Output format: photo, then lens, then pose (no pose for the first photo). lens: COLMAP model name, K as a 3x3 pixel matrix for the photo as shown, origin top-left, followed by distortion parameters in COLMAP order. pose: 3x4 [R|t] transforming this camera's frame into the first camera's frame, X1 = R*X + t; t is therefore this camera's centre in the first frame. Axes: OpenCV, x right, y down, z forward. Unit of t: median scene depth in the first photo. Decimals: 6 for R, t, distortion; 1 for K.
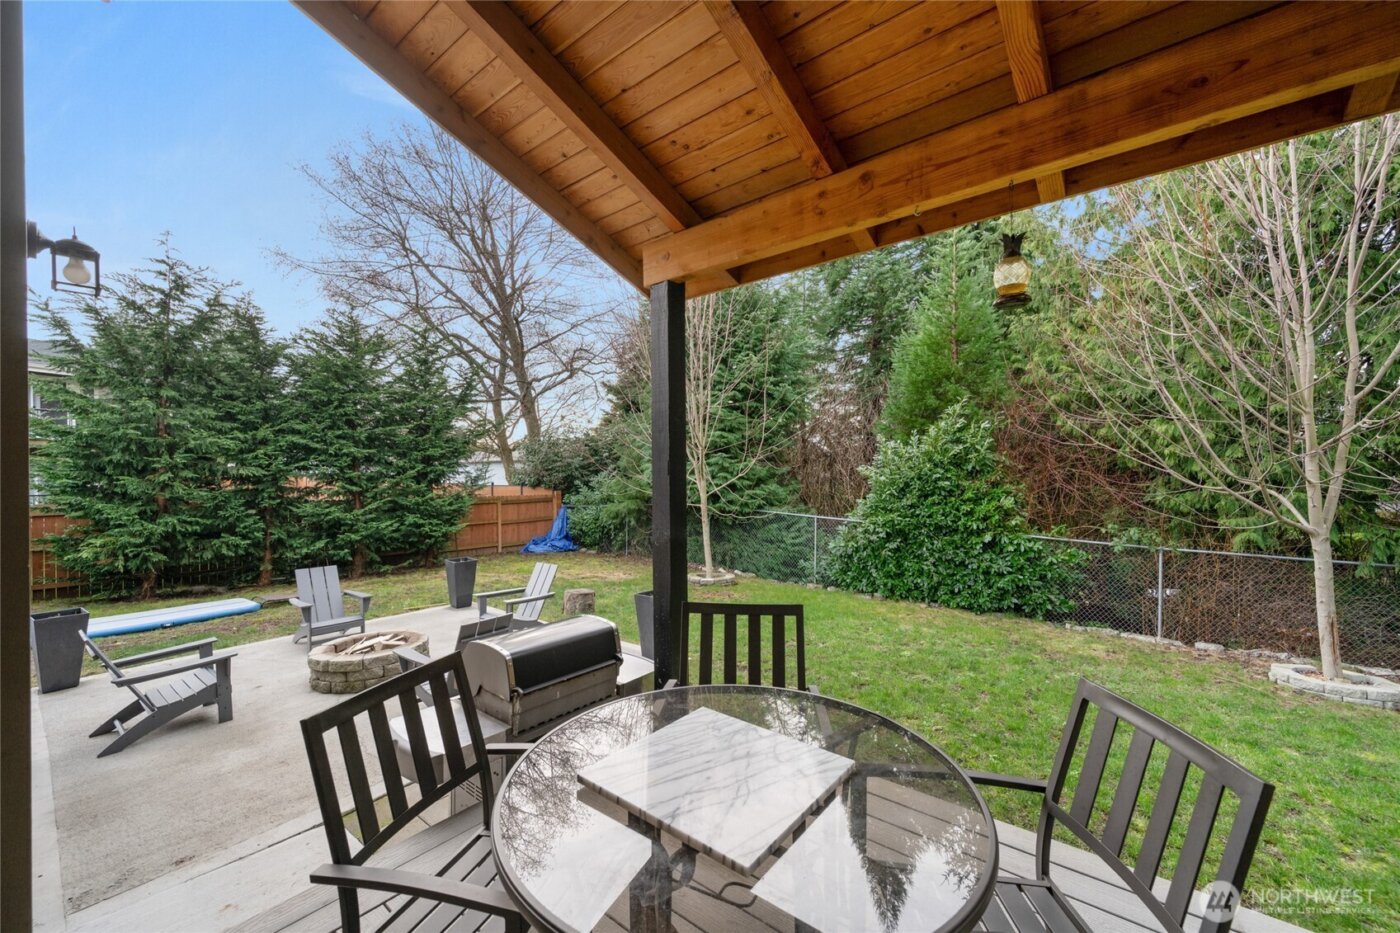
lens RADIAL K [[559.5, 0, 697.0], [0, 559.5, 466.8], [0, 0, 1]] dist [0.001293, 0.000568]
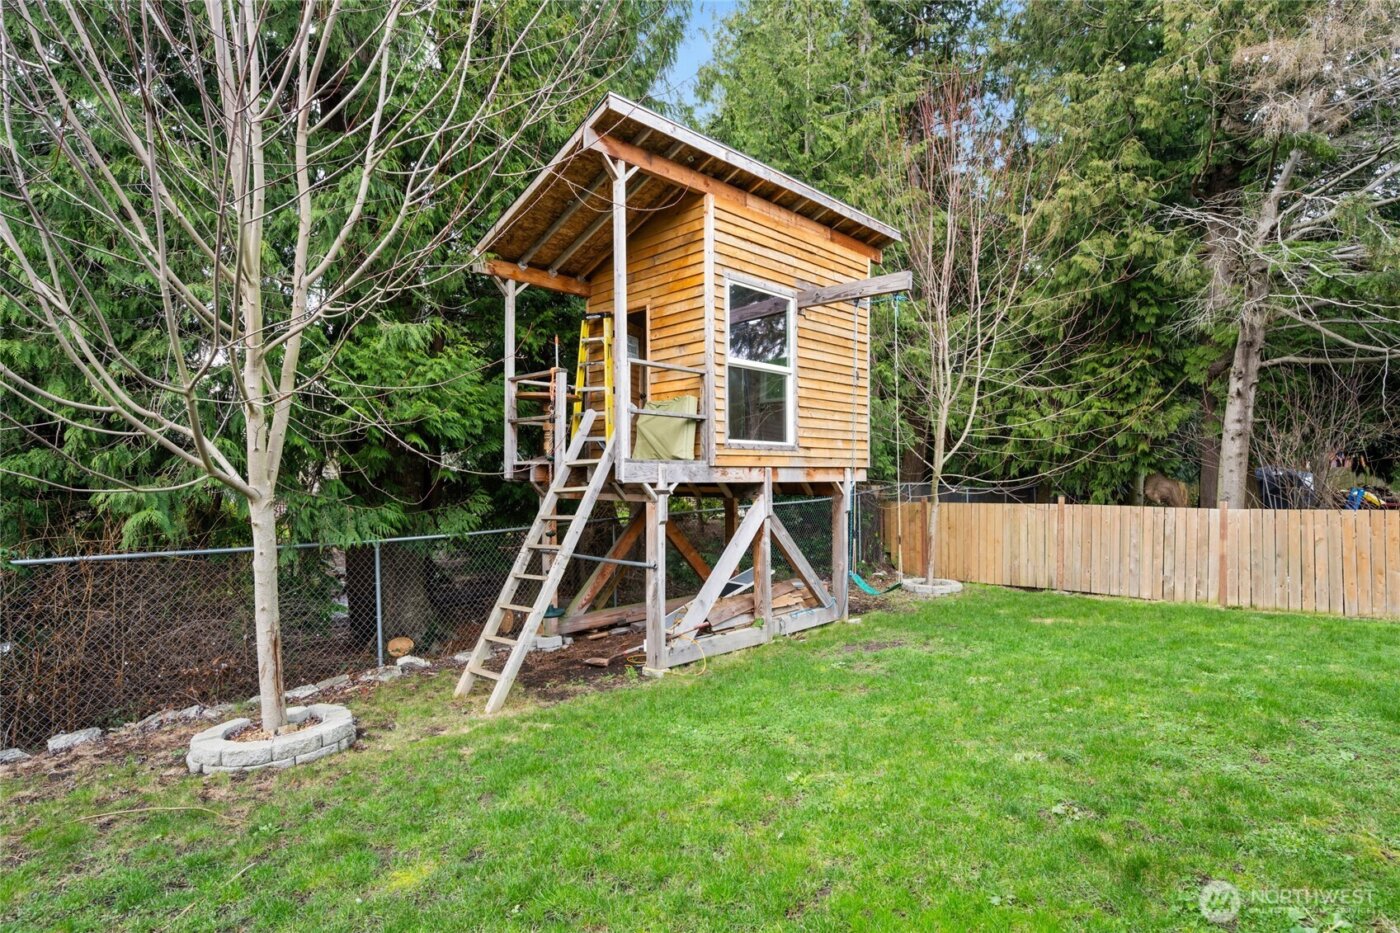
lens RADIAL K [[709.9, 0, 702.6], [0, 709.9, 471.7], [0, 0, 1]] dist [-0.003490, -0.000136]
pose [[0.084426, 0.006234, 0.996410, 0.335666], [-0.002538, 0.999979, -0.006042, 0.082171], [-0.996427, -0.002019, 0.084440, 0.398649]]
